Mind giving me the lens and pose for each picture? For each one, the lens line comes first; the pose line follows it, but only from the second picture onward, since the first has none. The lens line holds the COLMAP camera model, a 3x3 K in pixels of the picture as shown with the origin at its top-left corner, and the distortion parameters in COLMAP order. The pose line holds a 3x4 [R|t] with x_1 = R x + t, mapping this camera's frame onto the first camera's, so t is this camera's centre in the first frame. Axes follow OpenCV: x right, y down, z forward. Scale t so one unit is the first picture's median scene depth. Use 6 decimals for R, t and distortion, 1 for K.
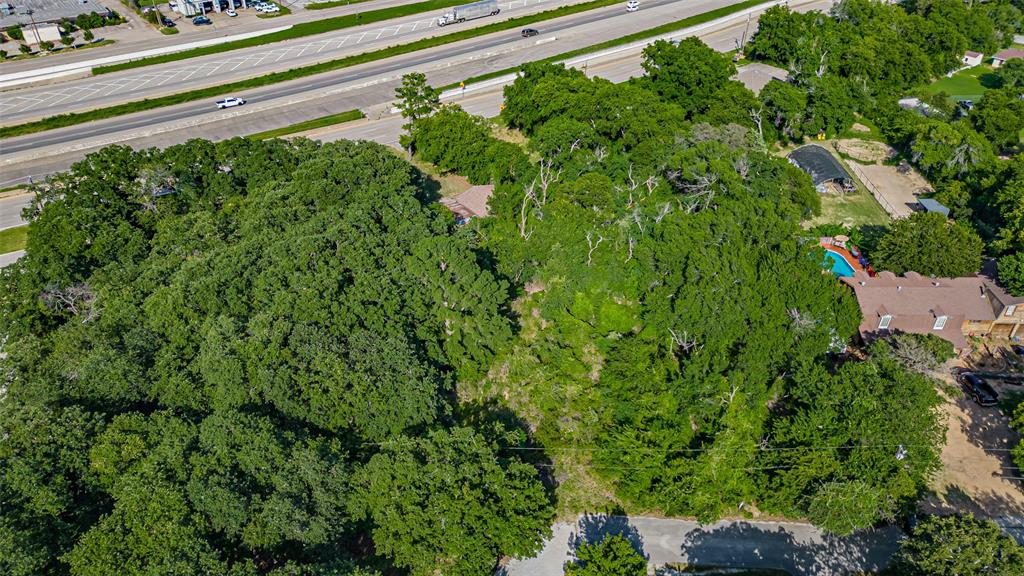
lens RADIAL K [[715.3, 0, 508.3], [0, 715.3, 288.5], [0, 0, 1]] dist [0.074186, -0.075924]
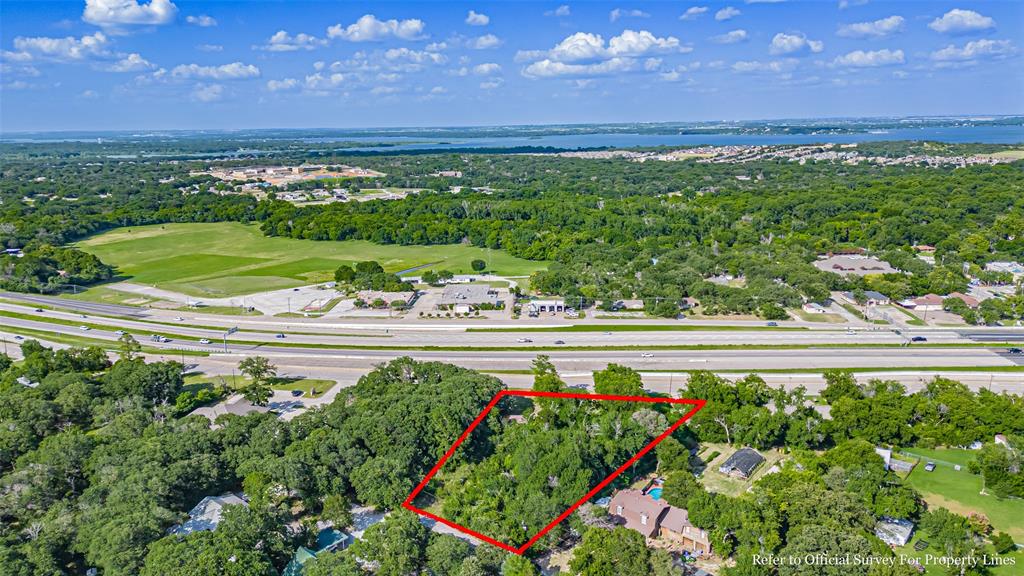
lens RADIAL K [[715.4, 0, 508.2], [0, 715.4, 290.8], [0, 0, 1]] dist [0.076168, -0.082403]
pose [[0.774652, 0.132487, -0.618354, 0.893034], [-0.358420, 0.897574, -0.256702, 0.077033], [0.521009, 0.420485, 0.742793, -0.536527]]
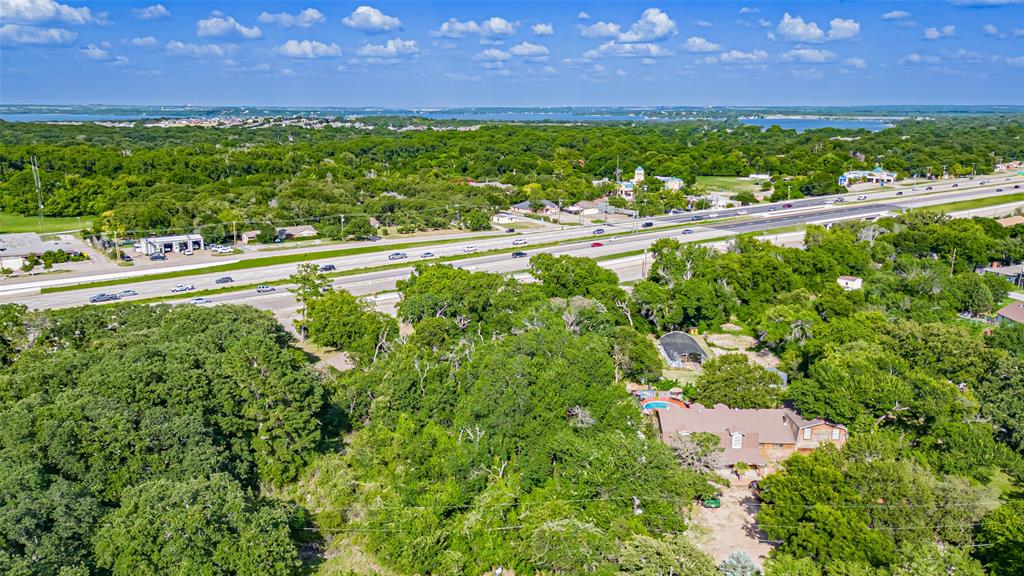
lens RADIAL K [[761.4, 0, 508.4], [0, 761.4, 289.5], [0, 0, 1]] dist [0.077144, -0.090204]
pose [[0.999940, 0.004548, -0.009942, 0.172624], [-0.008022, 0.923055, -0.384584, 0.174552], [0.007427, 0.384641, 0.923036, -0.072992]]
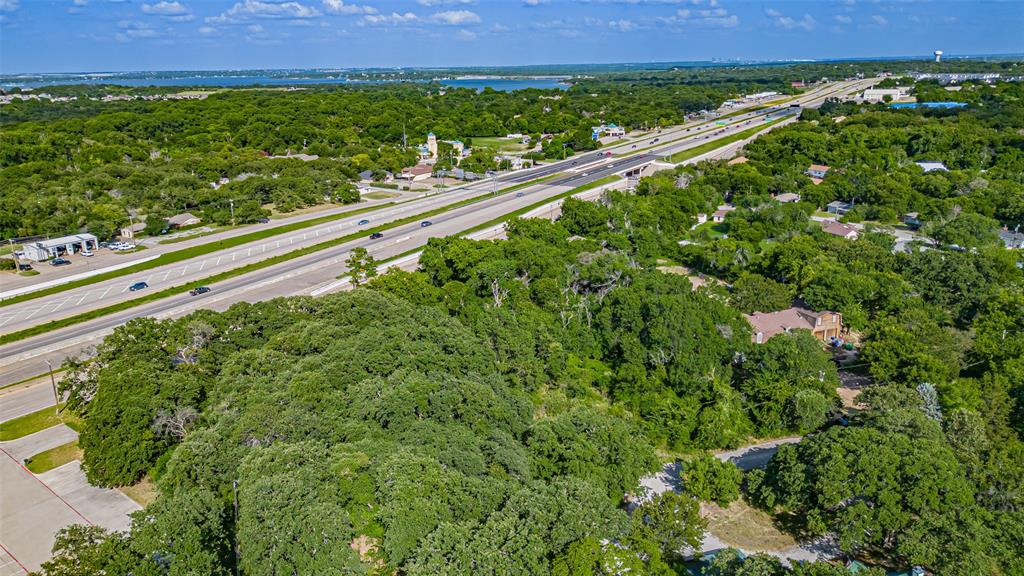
lens RADIAL K [[717.1, 0, 508.3], [0, 717.1, 289.9], [0, 0, 1]] dist [0.060528, -0.056637]
pose [[0.924690, -0.128178, 0.358495, -0.308162], [0.237722, 0.929892, -0.280694, 0.158499], [-0.297383, 0.344777, 0.890333, -0.134314]]
